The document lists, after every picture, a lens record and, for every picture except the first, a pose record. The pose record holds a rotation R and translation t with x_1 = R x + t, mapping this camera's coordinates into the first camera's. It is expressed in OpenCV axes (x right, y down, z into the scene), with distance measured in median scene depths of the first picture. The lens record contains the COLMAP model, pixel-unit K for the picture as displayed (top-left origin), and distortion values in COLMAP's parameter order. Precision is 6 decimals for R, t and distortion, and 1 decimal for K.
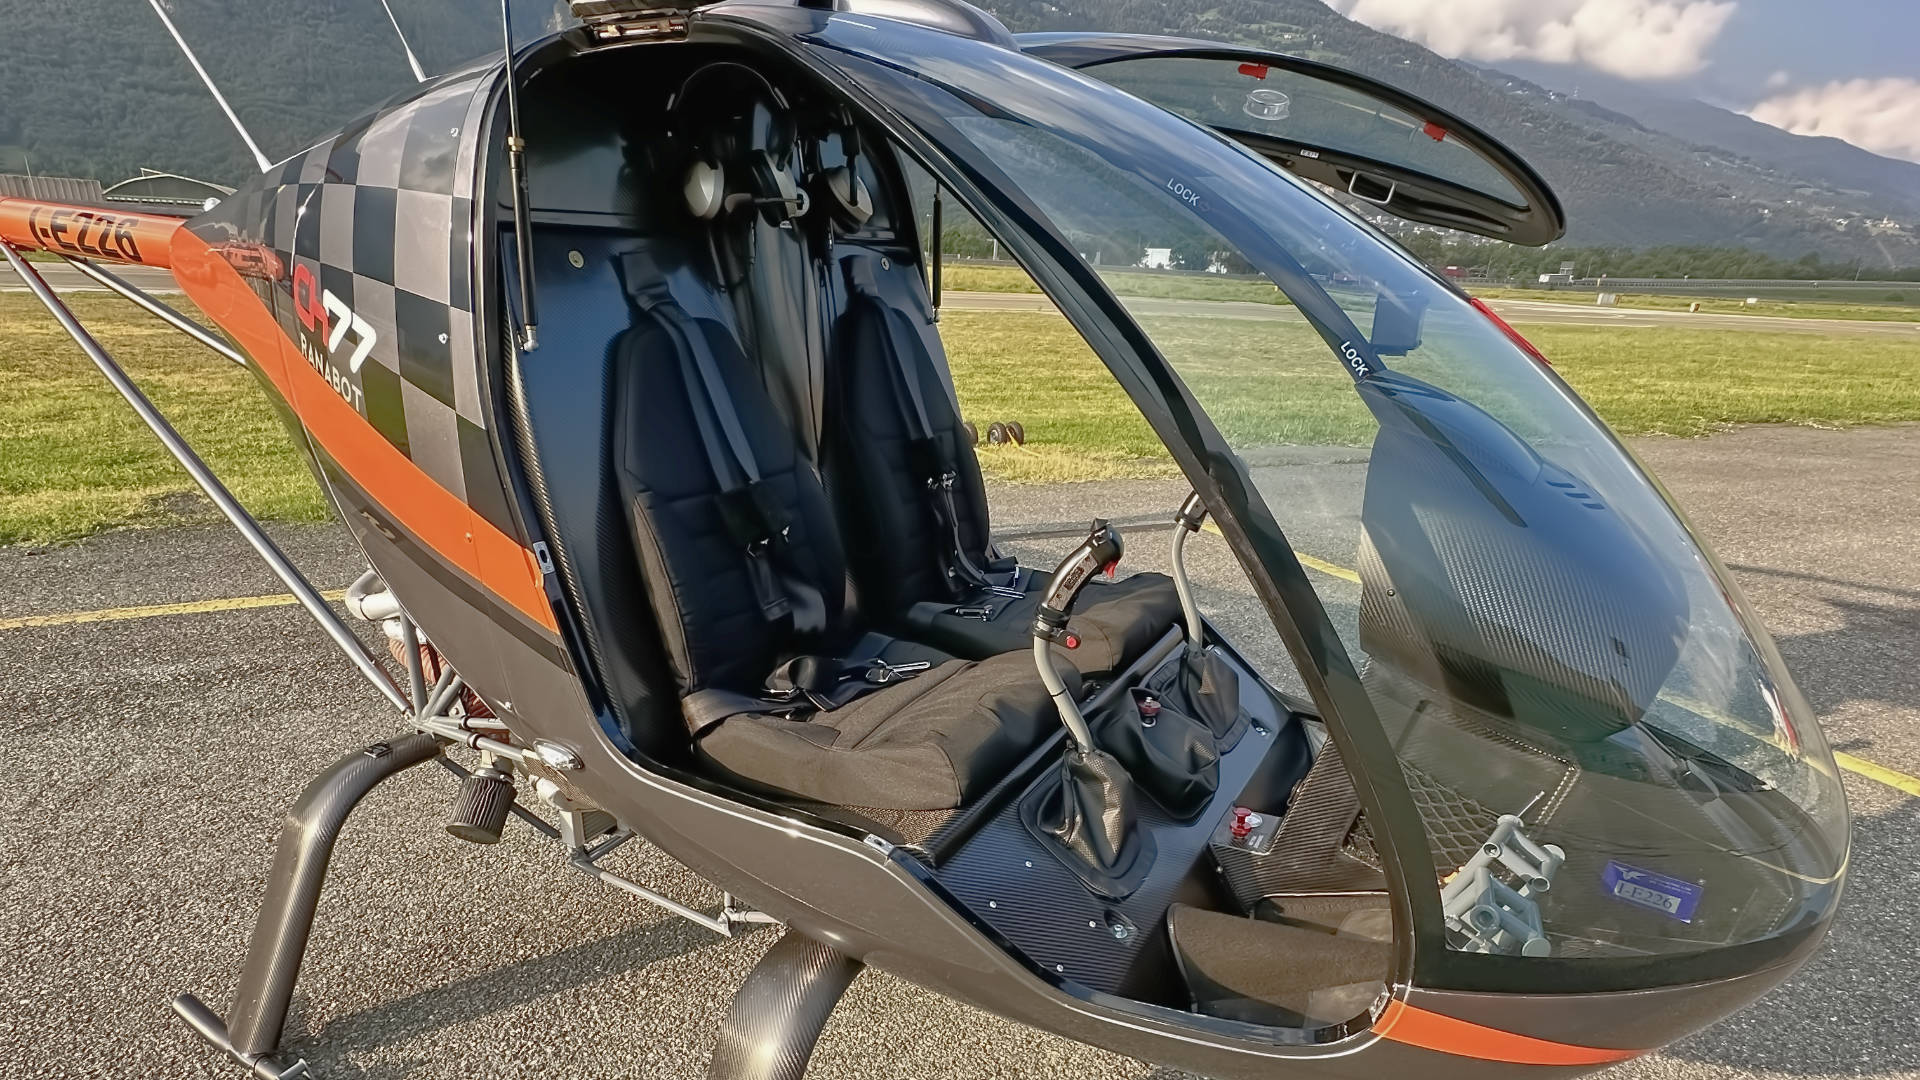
lens RADIAL K [[645.3, 0, 965.3], [0, 645.3, 545.5], [0, 0, 1]] dist [-0.000864, -0.000057]
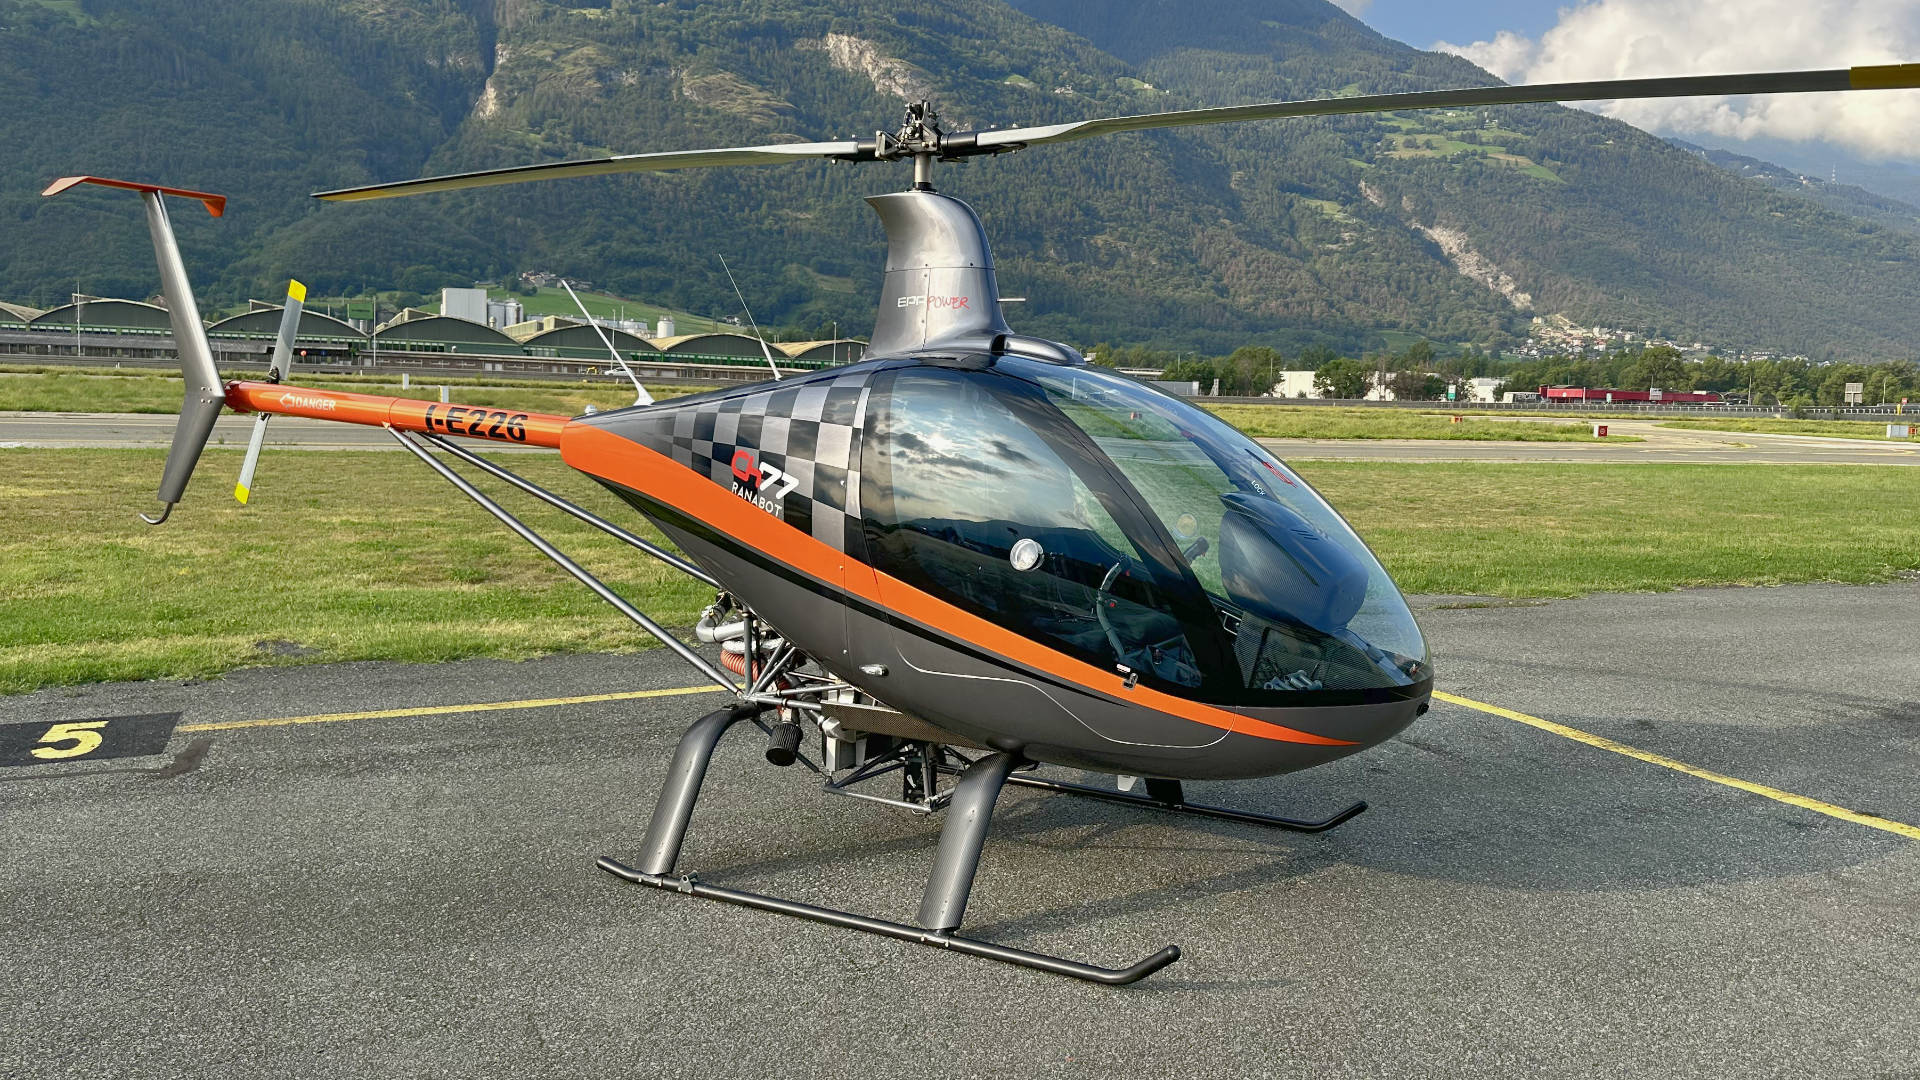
lens RADIAL K [[1357.3, 0, 958.8], [0, 1357.3, 537.4], [0, 0, 1]] dist [-0.006780, -0.003268]
pose [[0.998951, -0.008773, -0.044939, -0.020918], [-0.004057, 0.960653, -0.277722, 0.158469], [0.045607, 0.277613, 0.959610, -0.468190]]
